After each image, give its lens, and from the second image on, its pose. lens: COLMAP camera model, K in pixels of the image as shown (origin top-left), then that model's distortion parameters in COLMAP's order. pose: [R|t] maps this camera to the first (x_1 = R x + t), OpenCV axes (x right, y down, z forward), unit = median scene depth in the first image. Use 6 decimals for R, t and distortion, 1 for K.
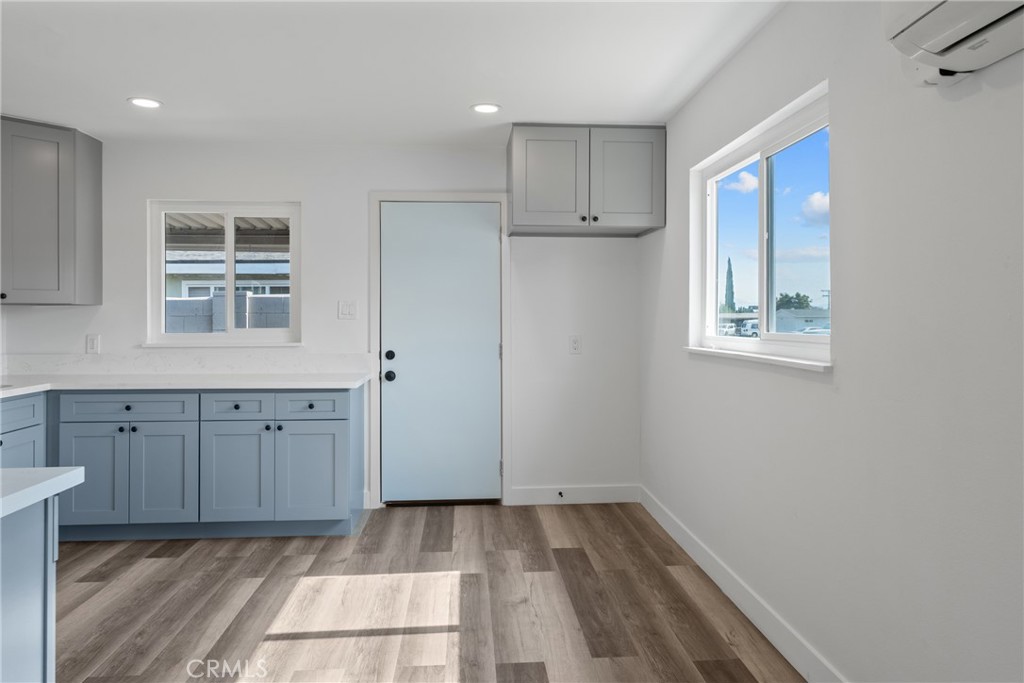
lens RADIAL K [[688.6, 0, 514.0], [0, 688.6, 317.1], [0, 0, 1]] dist [-0.000895, -0.003819]
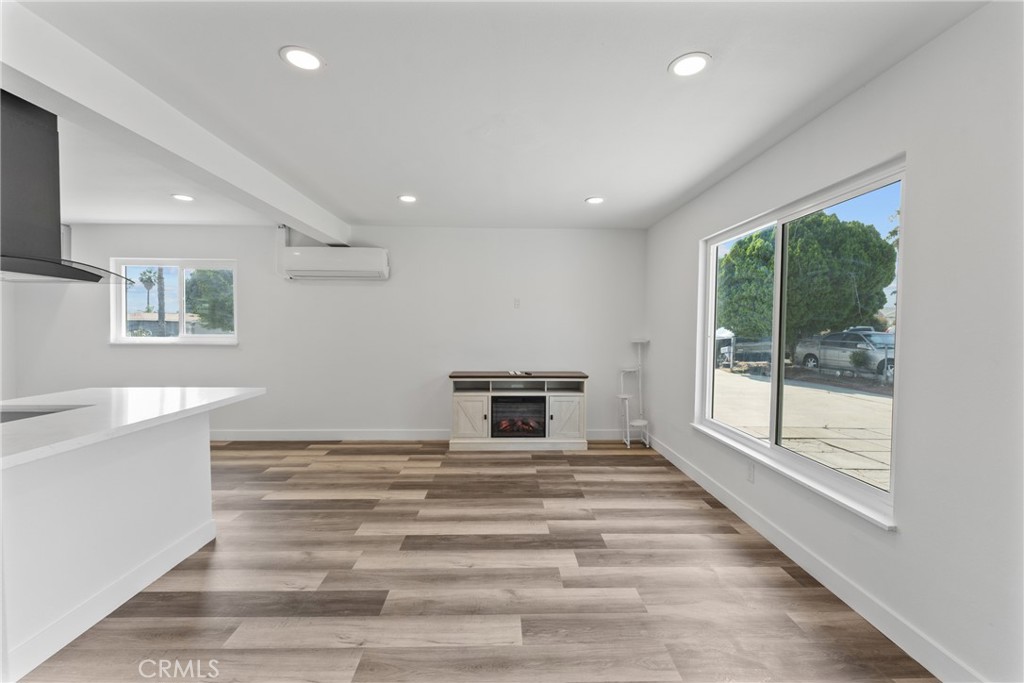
lens RADIAL K [[414.9, 0, 507.9], [0, 414.9, 337.6], [0, 0, 1]] dist [-0.002836, 0.000179]
pose [[0.050968, -0.016846, 0.998558, -0.854476], [-0.008244, 0.999817, 0.017288, -0.001696], [-0.998666, -0.009113, 0.050820, -0.247569]]
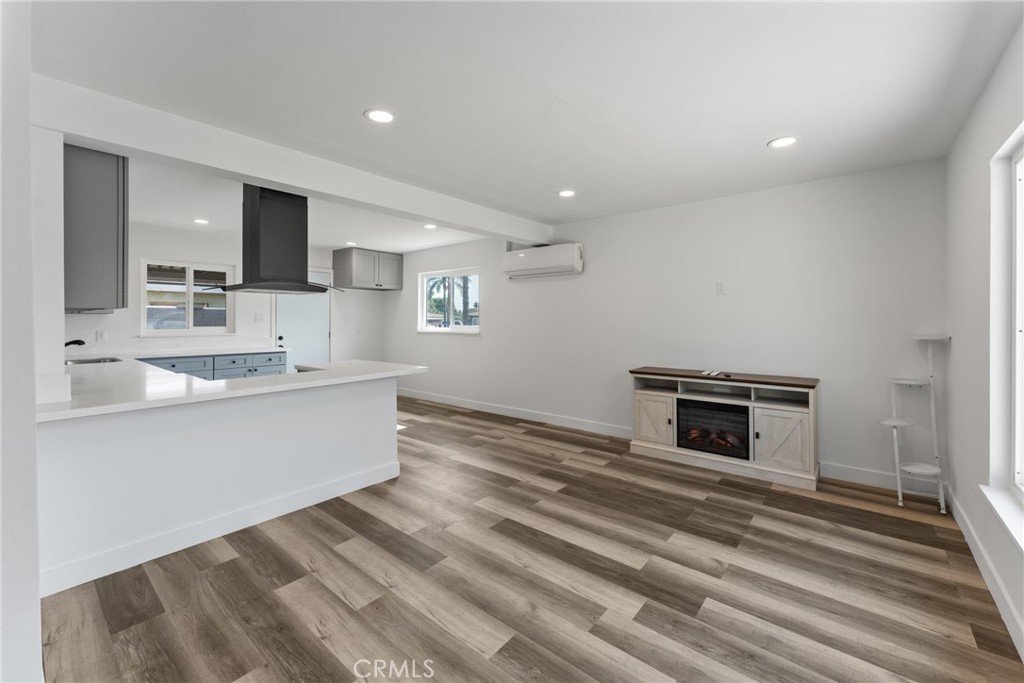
lens RADIAL K [[414.9, 0, 509.7], [0, 414.9, 319.4], [0, 0, 1]] dist [-0.002836, 0.000179]
pose [[0.697262, 0.003312, 0.716809, -0.710002], [-0.002241, 0.999995, -0.002440, -0.003726], [-0.716813, 0.000096, 0.697265, -0.526027]]
